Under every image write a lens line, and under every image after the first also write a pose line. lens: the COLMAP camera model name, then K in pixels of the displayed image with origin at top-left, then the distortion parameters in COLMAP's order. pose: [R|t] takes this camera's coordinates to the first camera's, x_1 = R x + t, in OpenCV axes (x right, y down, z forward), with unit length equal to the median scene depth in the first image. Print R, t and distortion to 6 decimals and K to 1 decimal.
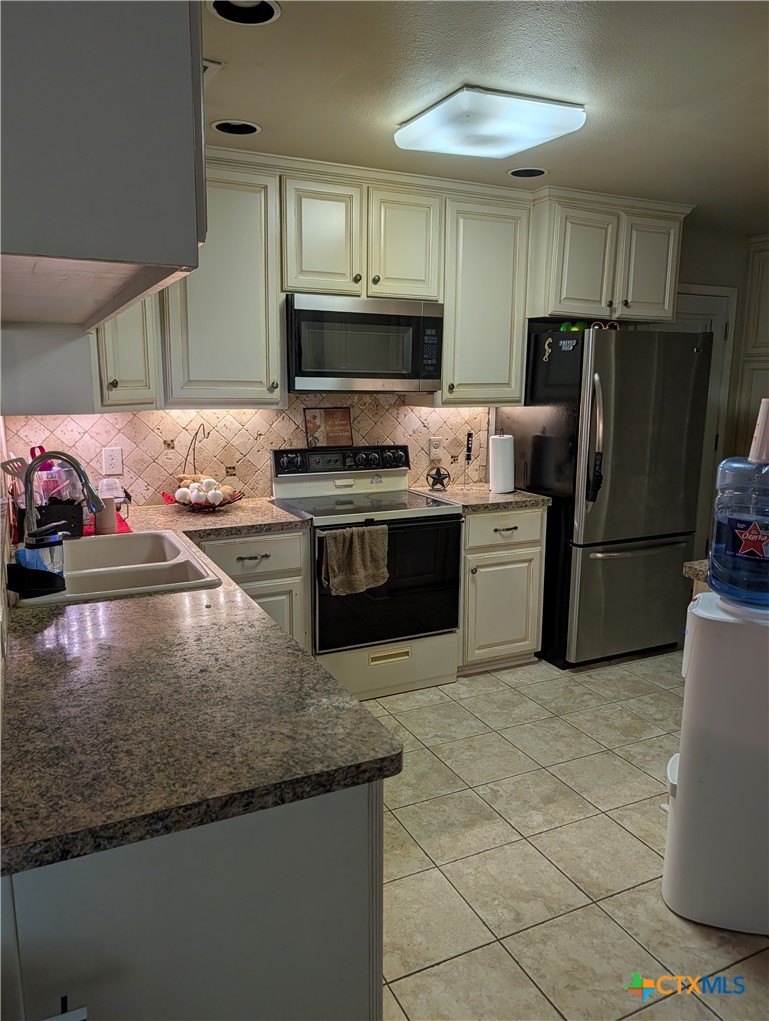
lens RADIAL K [[738.2, 0, 383.9], [0, 738.2, 512.3], [0, 0, 1]] dist [0.024297, -0.024158]
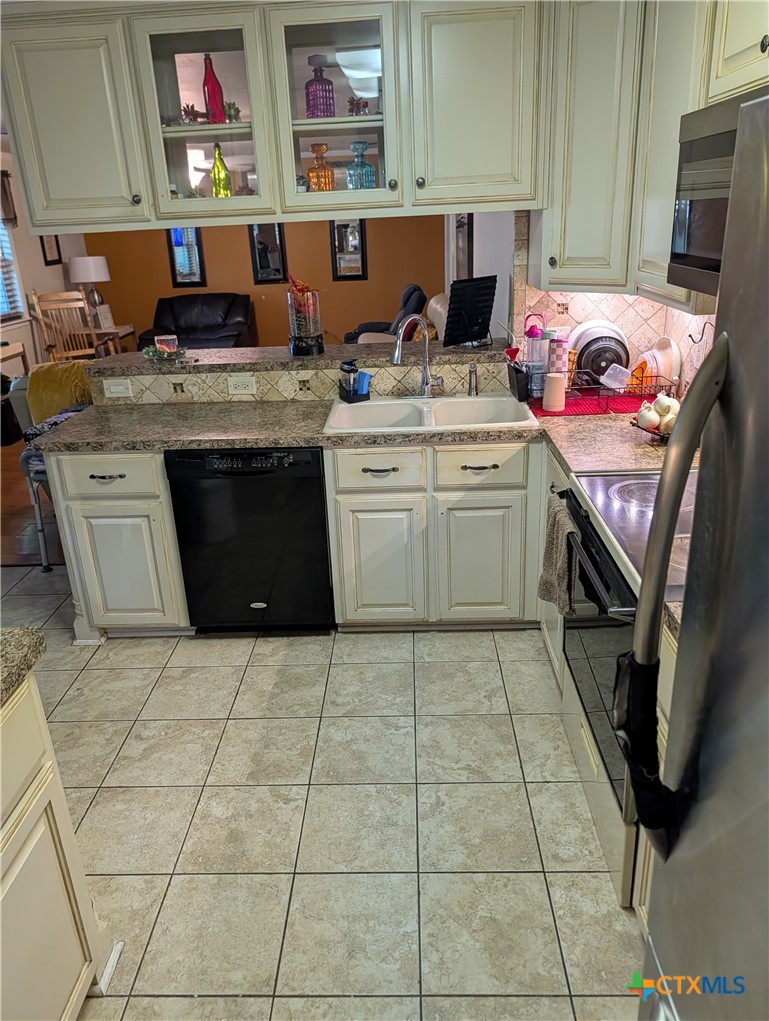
lens RADIAL K [[738.2, 0, 382.5], [0, 738.2, 508.5], [0, 0, 1]] dist [0.024297, -0.024158]
pose [[-0.465905, 0.335901, -0.818598, 0.707380], [-0.115243, 0.894227, 0.432525, -0.302590], [0.877298, 0.295854, -0.377914, 1.385571]]
